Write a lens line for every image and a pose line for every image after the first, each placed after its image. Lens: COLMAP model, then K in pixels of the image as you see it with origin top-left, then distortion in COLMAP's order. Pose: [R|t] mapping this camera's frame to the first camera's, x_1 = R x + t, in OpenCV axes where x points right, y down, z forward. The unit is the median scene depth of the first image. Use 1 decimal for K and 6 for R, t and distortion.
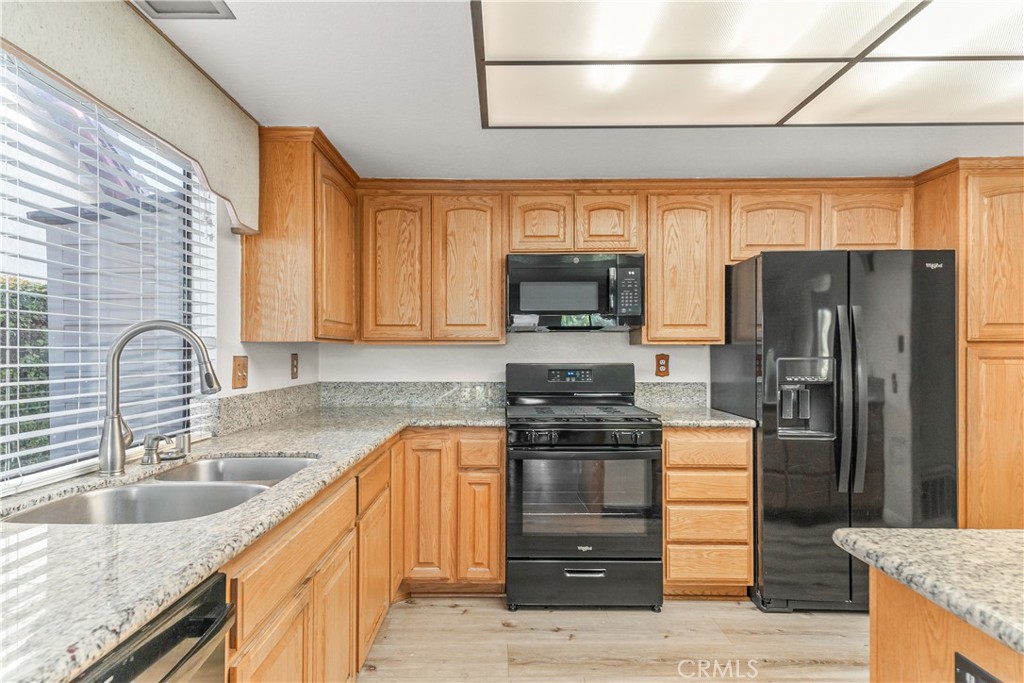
lens RADIAL K [[499.4, 0, 511.5], [0, 499.4, 348.9], [0, 0, 1]] dist [-0.001857, 0.000030]
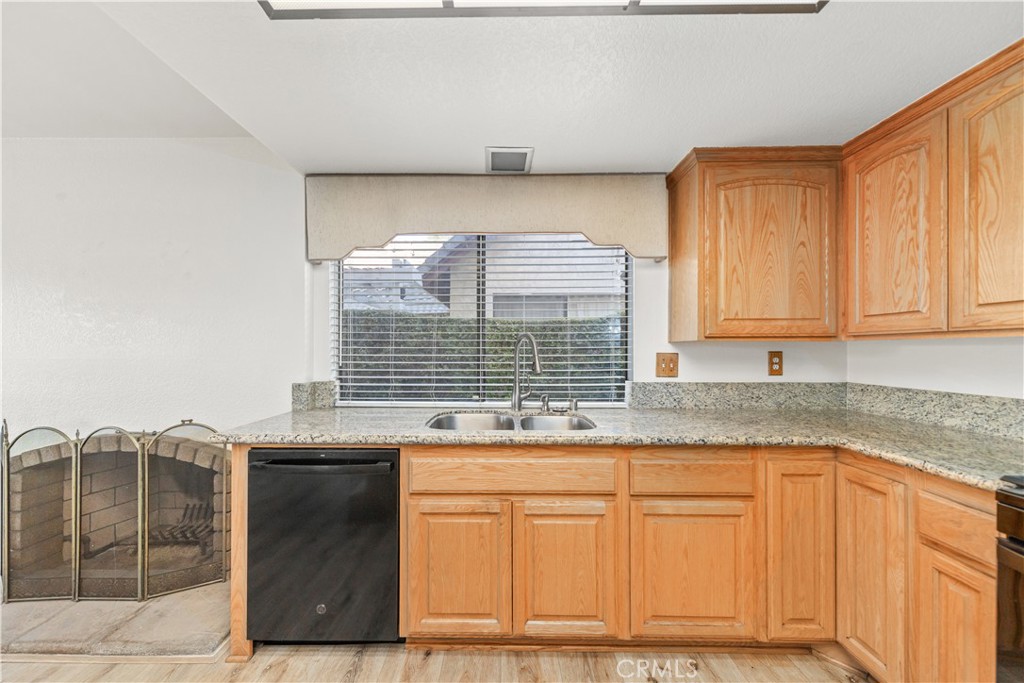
lens RADIAL K [[355.8, 0, 510.6], [0, 355.8, 342.2], [0, 0, 1]] dist [0.001667, 0.000011]
pose [[0.019967, -0.020593, -0.999589, 0.289972], [0.006041, 0.999772, -0.020476, 0.002659], [0.999782, -0.005630, 0.020087, 0.419951]]
